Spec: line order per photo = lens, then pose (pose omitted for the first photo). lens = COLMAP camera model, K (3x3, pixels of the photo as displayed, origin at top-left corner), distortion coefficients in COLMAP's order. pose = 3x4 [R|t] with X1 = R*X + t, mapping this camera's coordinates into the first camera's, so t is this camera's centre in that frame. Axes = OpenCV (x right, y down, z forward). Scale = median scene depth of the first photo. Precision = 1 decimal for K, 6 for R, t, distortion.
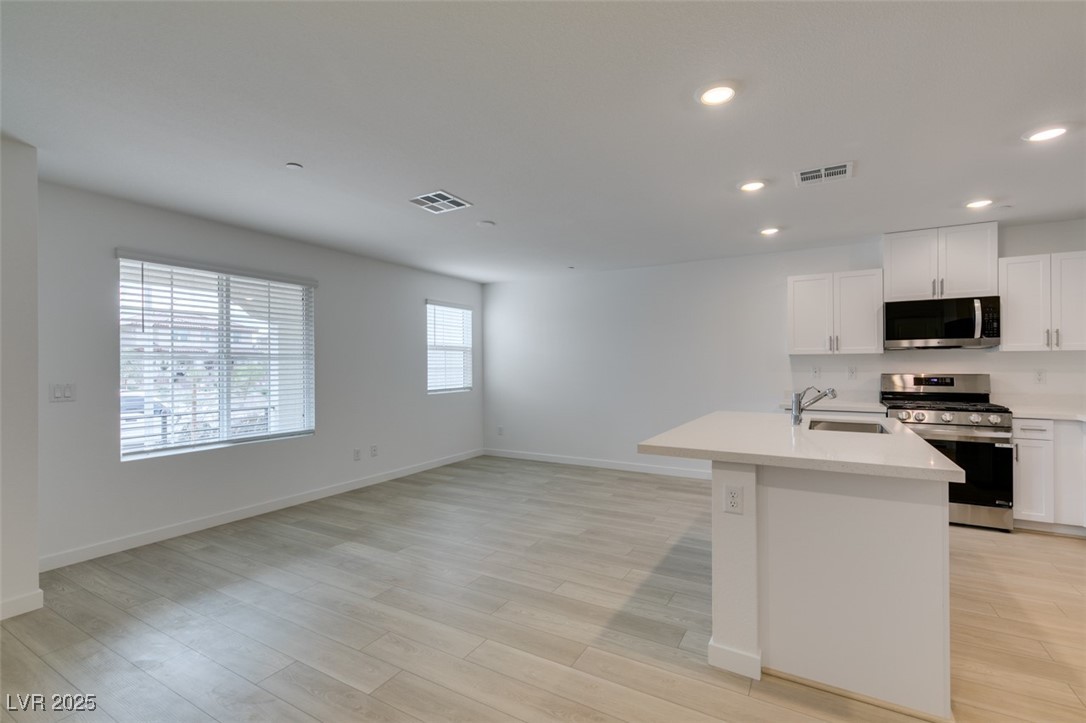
lens RADIAL K [[489.2, 0, 542.0], [0, 489.2, 363.4], [0, 0, 1]] dist [0.005409, -0.001178]
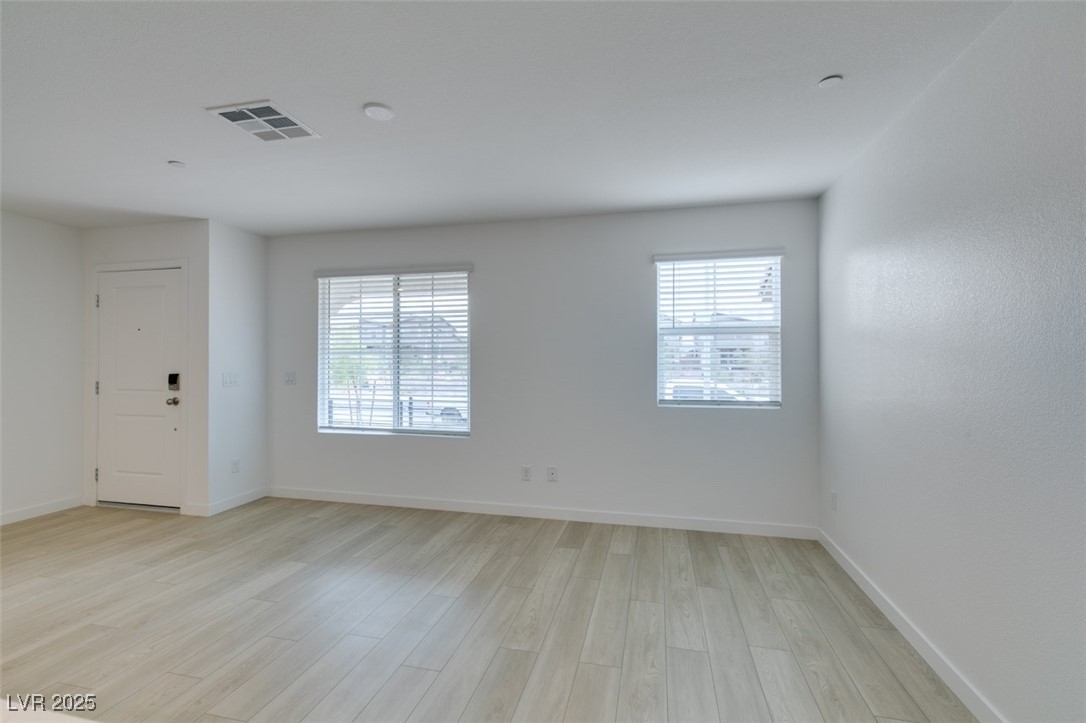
lens RADIAL K [[489.2, 0, 539.8], [0, 489.2, 359.7], [0, 0, 1]] dist [0.005409, -0.001178]
pose [[0.278285, 0.003027, -0.960494, 0.482480], [0.001924, 0.999991, 0.003709, 0.001223], [0.960496, -0.002881, 0.278277, 1.017315]]
